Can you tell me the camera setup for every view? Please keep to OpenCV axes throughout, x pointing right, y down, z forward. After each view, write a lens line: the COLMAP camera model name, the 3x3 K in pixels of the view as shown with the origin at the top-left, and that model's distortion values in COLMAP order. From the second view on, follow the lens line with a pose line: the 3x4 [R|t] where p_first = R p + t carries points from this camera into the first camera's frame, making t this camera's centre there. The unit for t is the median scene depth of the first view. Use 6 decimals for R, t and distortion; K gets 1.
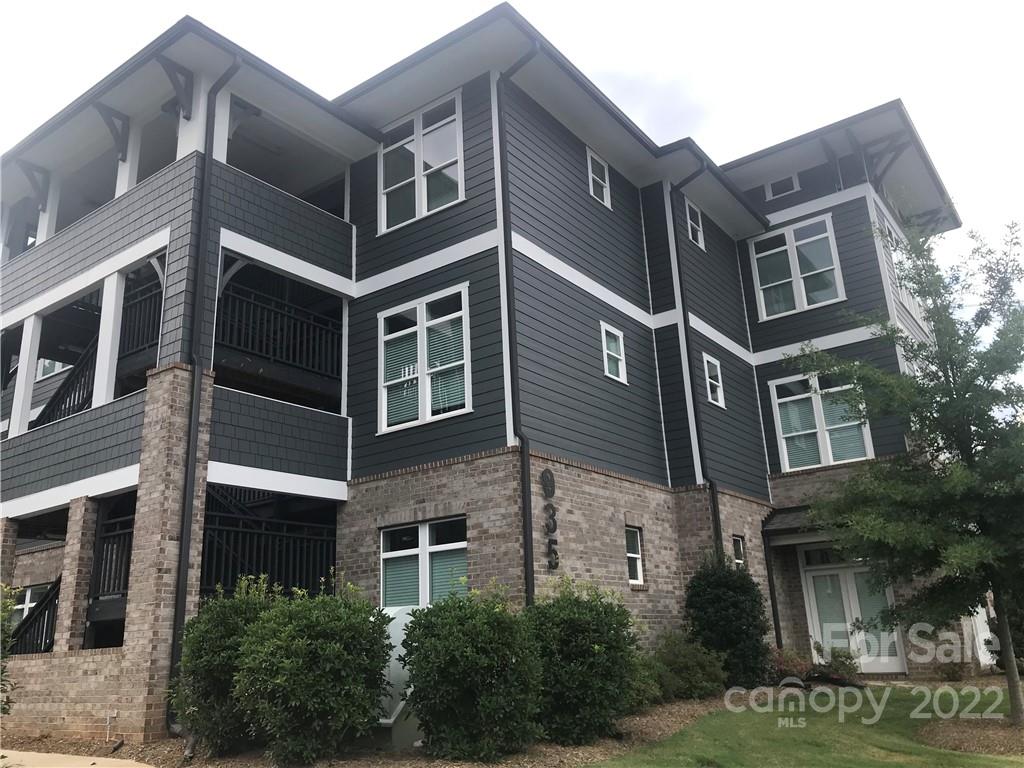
lens RADIAL K [[835.7, 0, 508.9], [0, 835.7, 379.3], [0, 0, 1]] dist [0.022320, -0.046800]
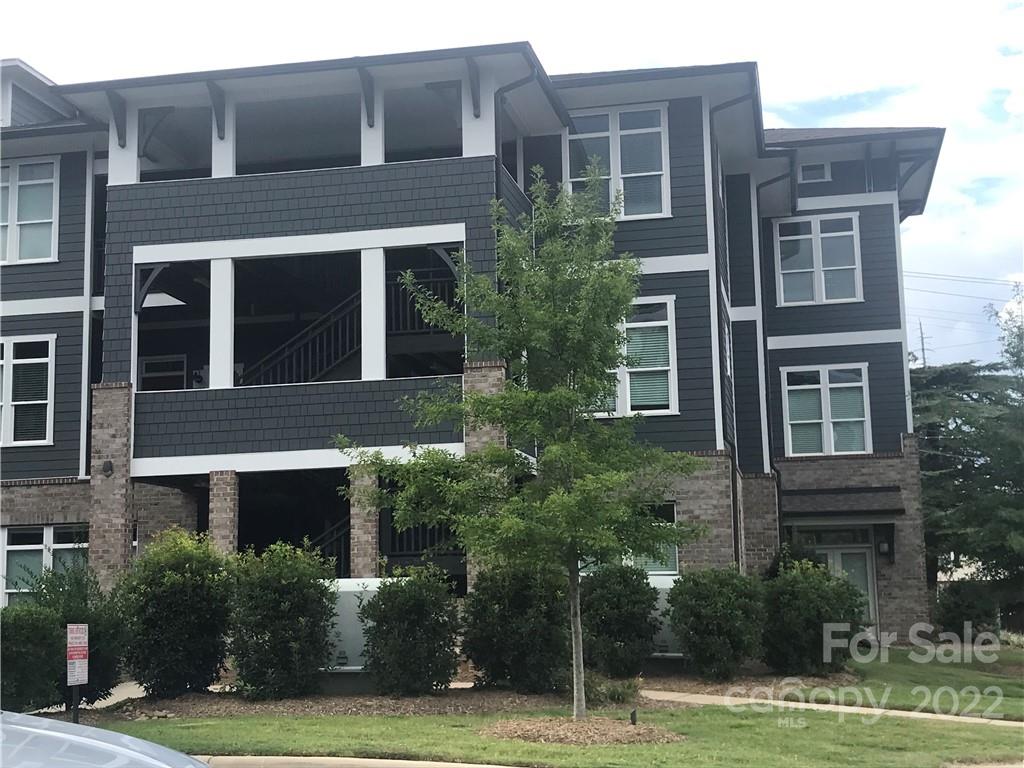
lens RADIAL K [[1371.2, 0, 510.1], [0, 1371.2, 387.7], [0, 0, 1]] dist [0.038311, 0.023886]
pose [[0.917476, 0.088077, 0.387919, -0.824101], [-0.142318, 0.983311, 0.113339, -0.148366], [-0.371462, -0.159193, 0.914698, -0.542505]]
